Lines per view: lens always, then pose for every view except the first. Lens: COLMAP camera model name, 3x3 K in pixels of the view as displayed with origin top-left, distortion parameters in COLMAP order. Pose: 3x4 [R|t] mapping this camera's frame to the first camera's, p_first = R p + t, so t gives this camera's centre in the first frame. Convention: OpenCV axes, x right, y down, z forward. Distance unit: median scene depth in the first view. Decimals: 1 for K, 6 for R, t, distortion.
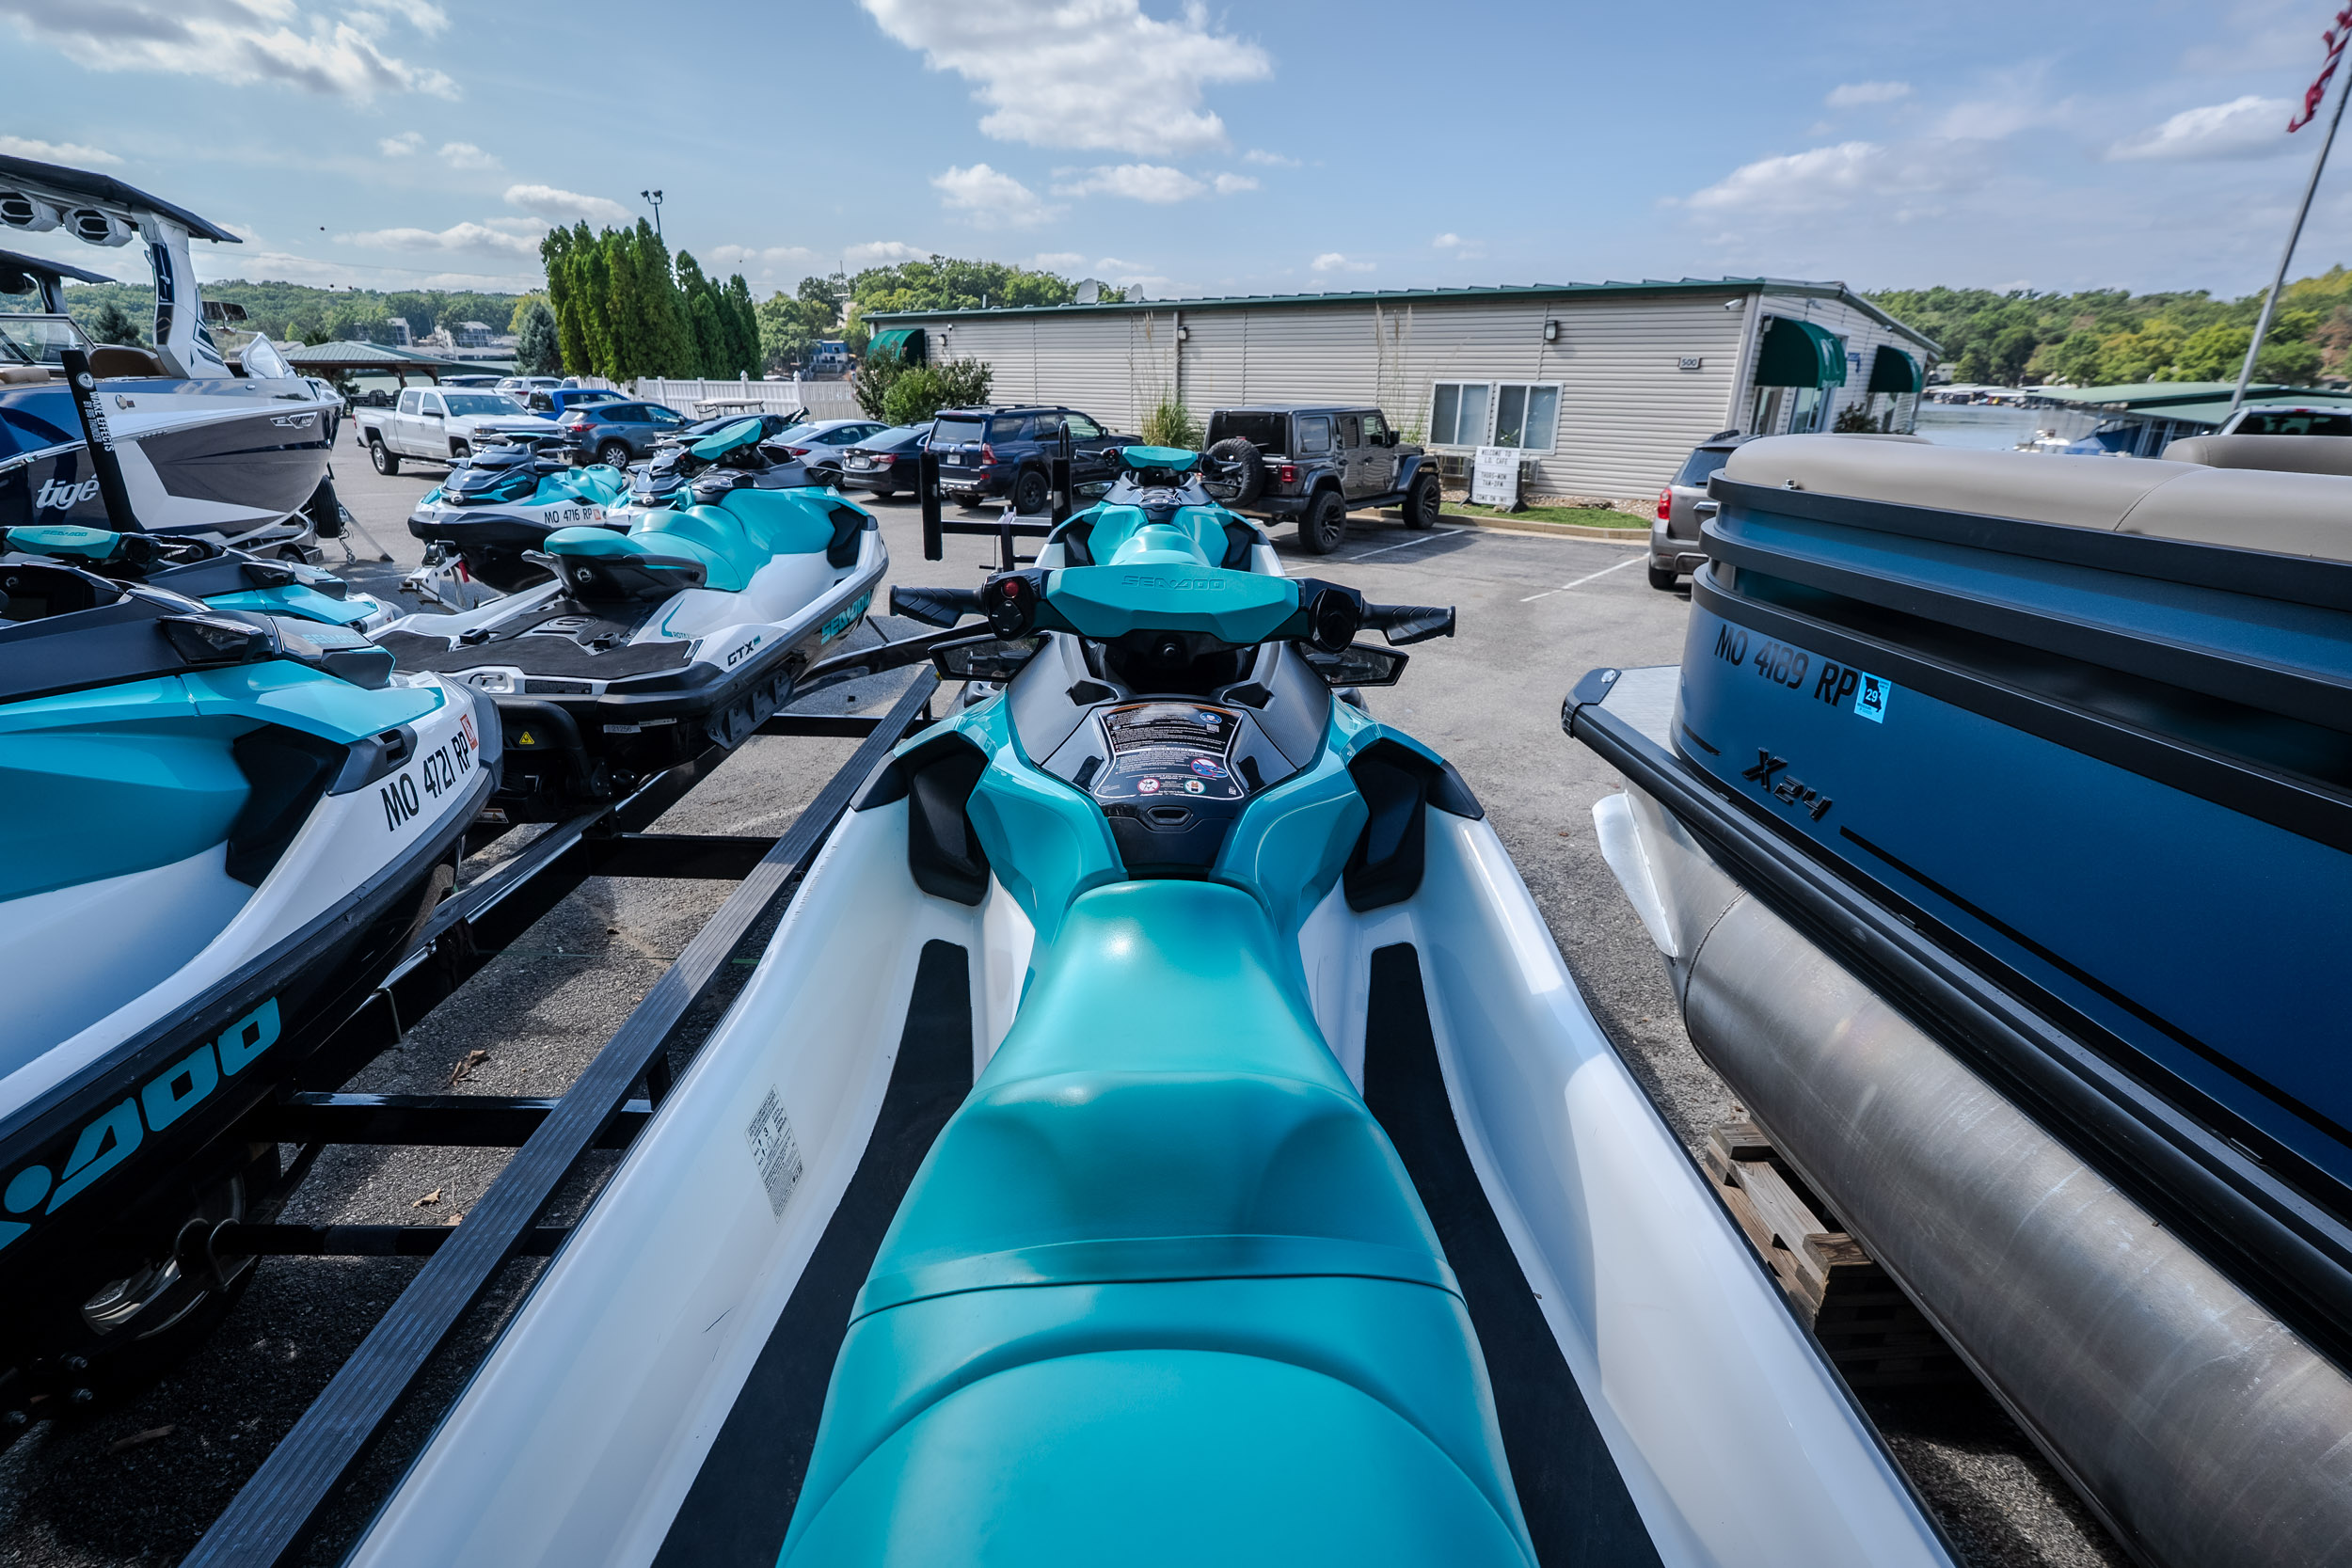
lens RADIAL K [[1066.9, 0, 1171.8], [0, 1066.9, 771.2], [0, 0, 1]] dist [-0.005708, 0.002651]
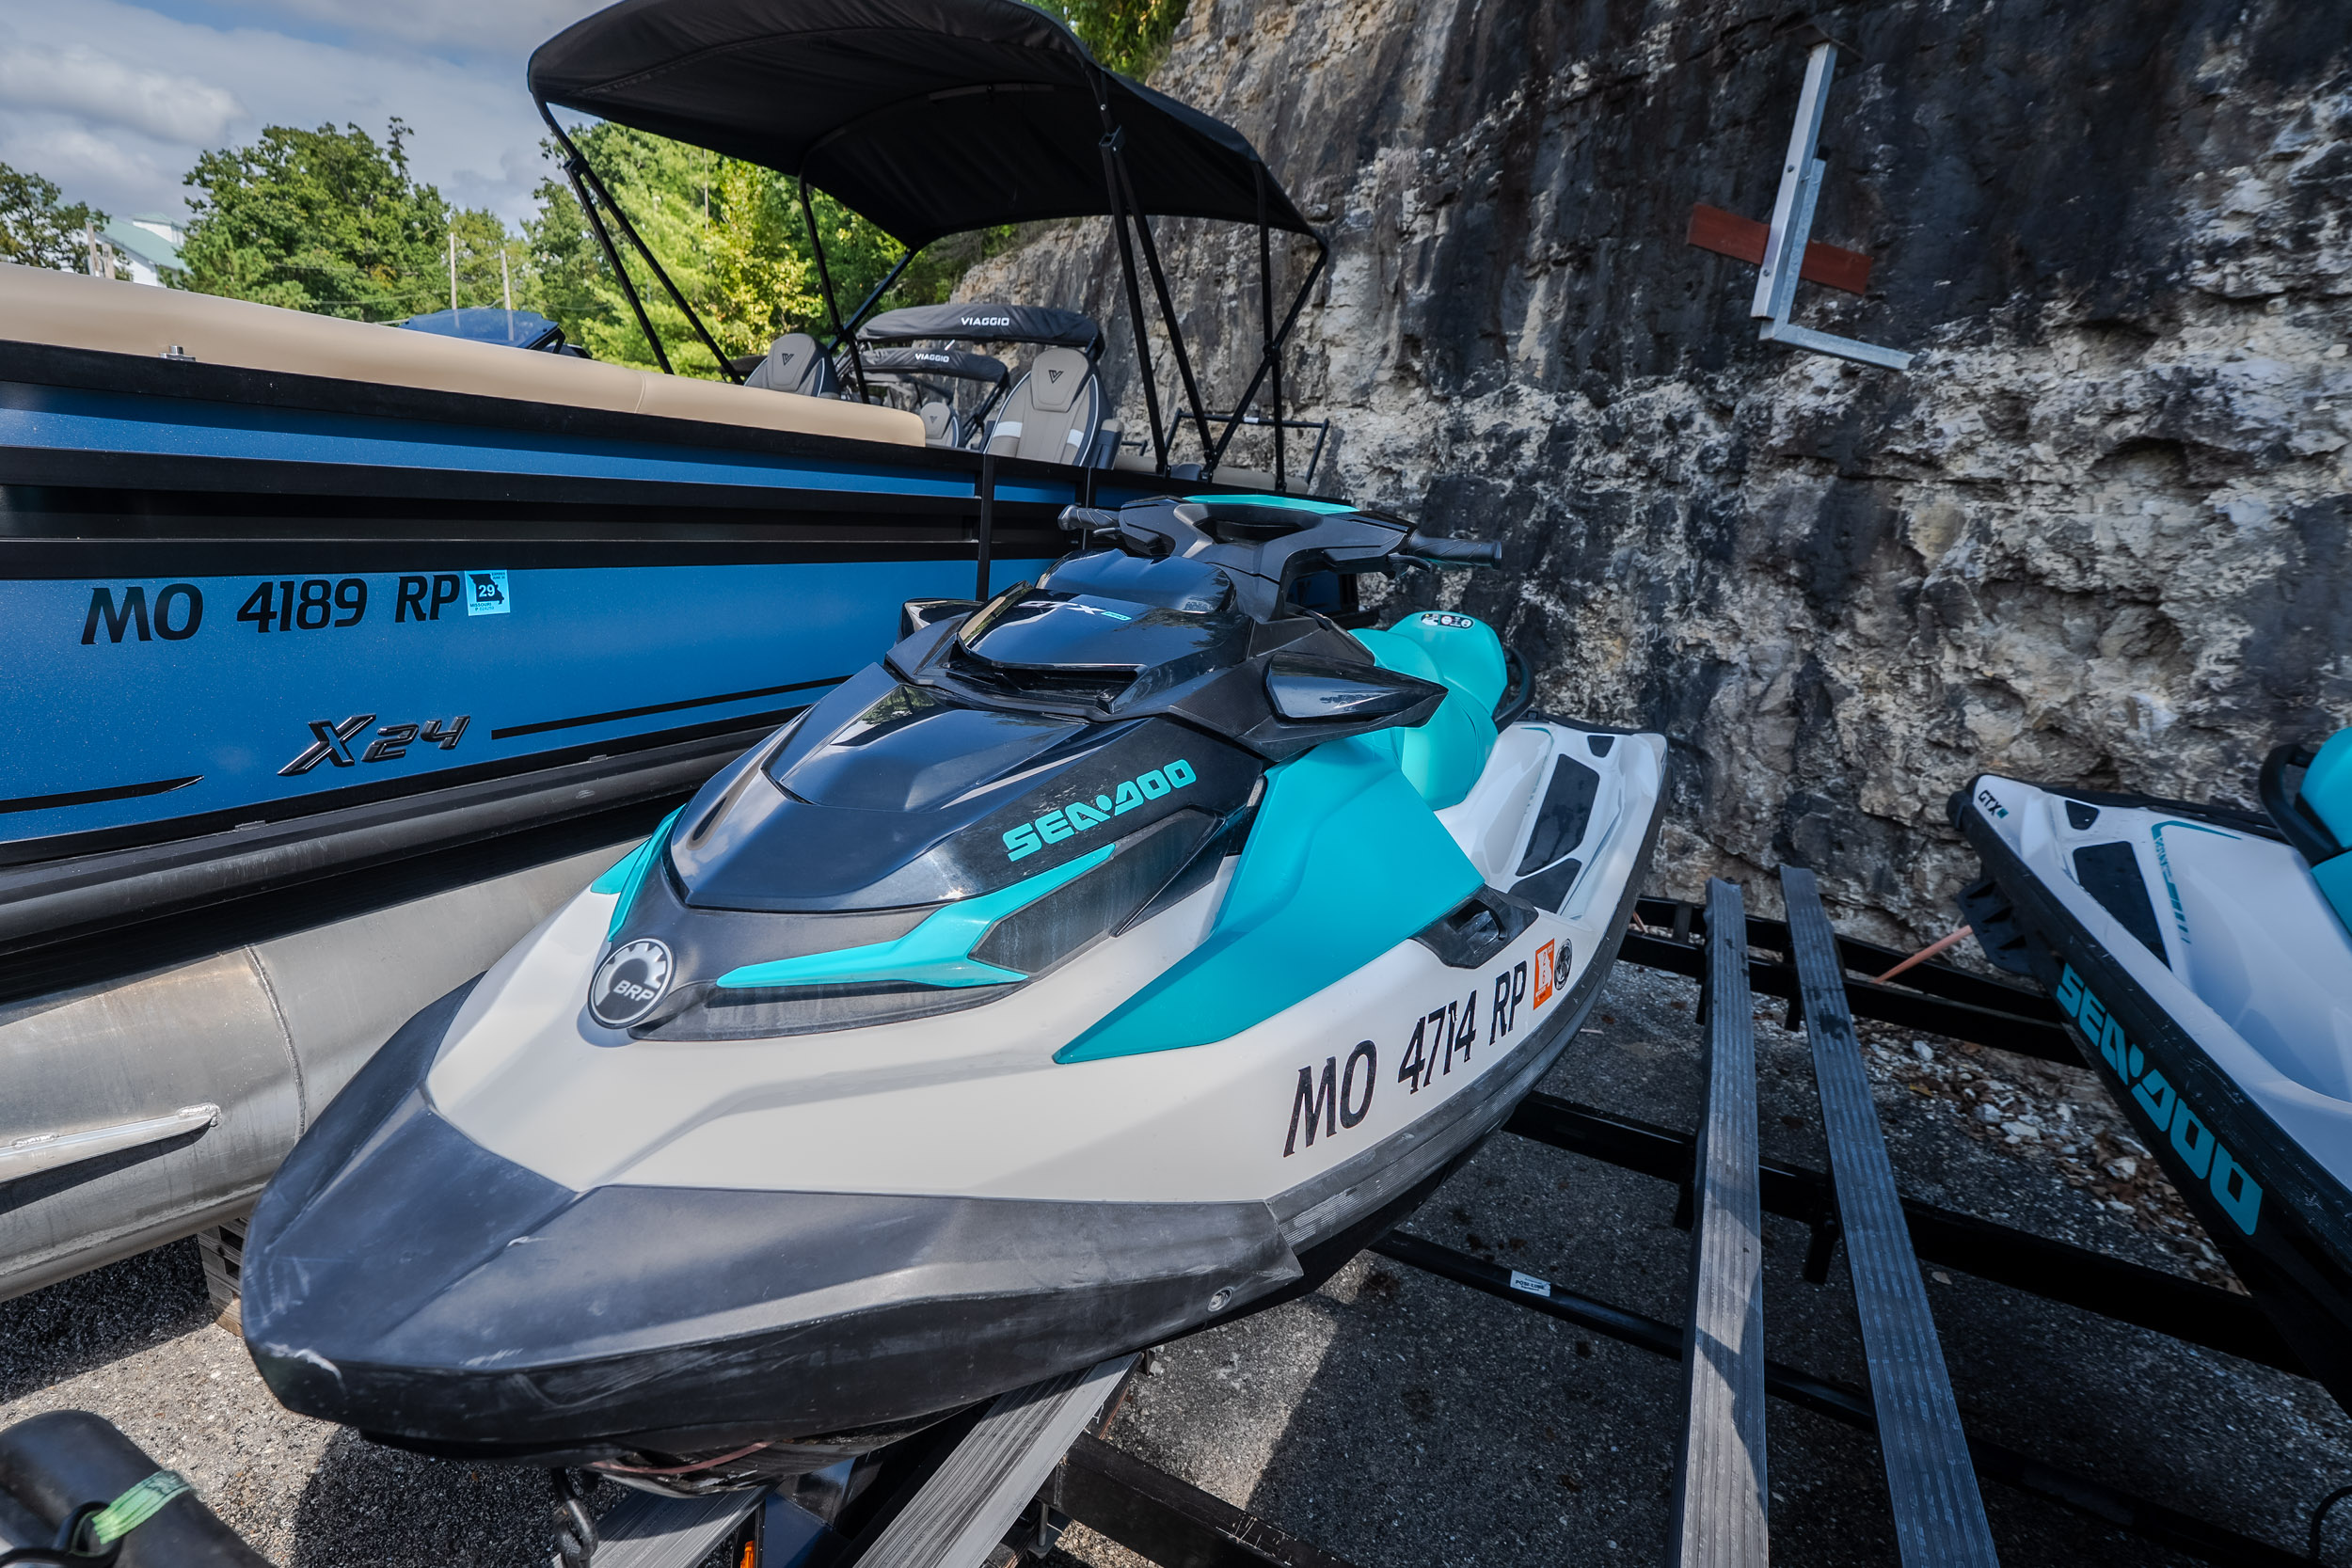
lens RADIAL K [[1066.9, 0, 1175.1], [0, 1066.9, 783.8], [0, 0, 1]] dist [-0.005708, 0.002651]
pose [[-0.873327, -0.214020, 0.437602, -0.063191], [0.064666, 0.839434, 0.539600, -0.070521], [-0.482823, 0.499545, -0.719261, 0.255447]]
